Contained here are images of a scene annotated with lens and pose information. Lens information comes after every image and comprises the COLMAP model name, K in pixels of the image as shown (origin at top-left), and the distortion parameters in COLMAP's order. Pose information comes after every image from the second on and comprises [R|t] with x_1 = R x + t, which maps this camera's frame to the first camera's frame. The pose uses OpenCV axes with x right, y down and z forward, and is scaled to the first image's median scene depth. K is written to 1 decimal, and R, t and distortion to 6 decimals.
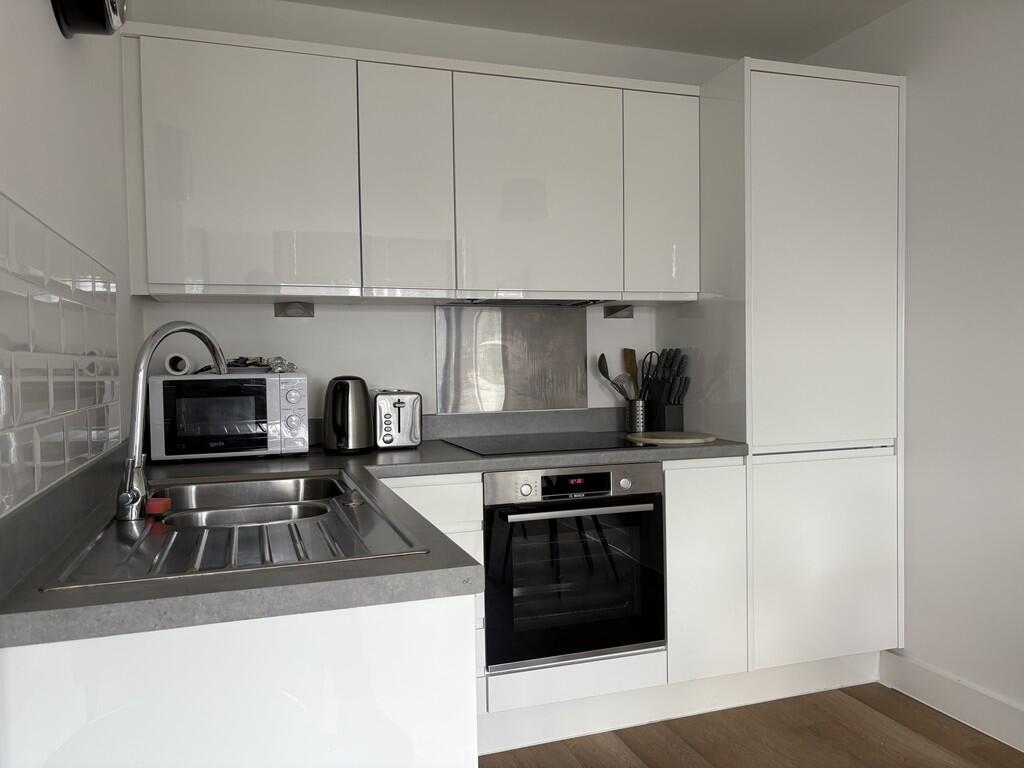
lens RADIAL K [[790.3, 0, 509.6], [0, 790.3, 380.5], [0, 0, 1]] dist [-0.002801, -0.005813]
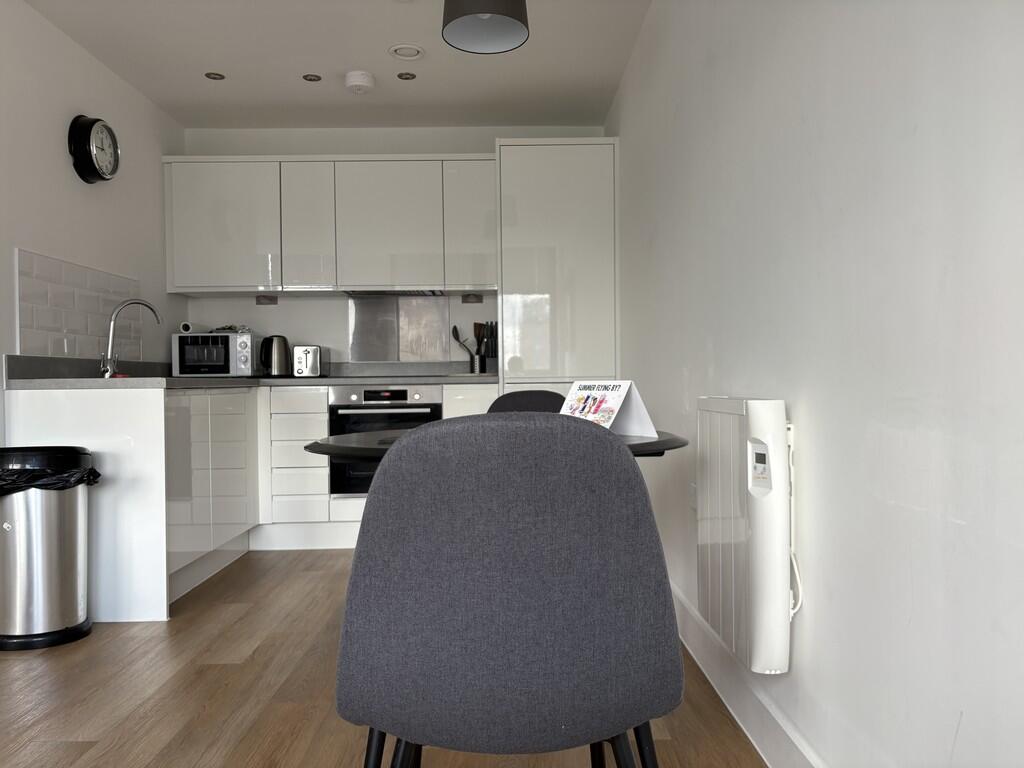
lens RADIAL K [[790.3, 0, 515.3], [0, 790.3, 386.5], [0, 0, 1]] dist [-0.002801, -0.005813]
pose [[0.950649, 0.010230, -0.310100, 0.875880], [-0.012426, 0.999910, -0.005108, 0.113874], [0.310020, 0.008710, 0.950690, -0.549498]]
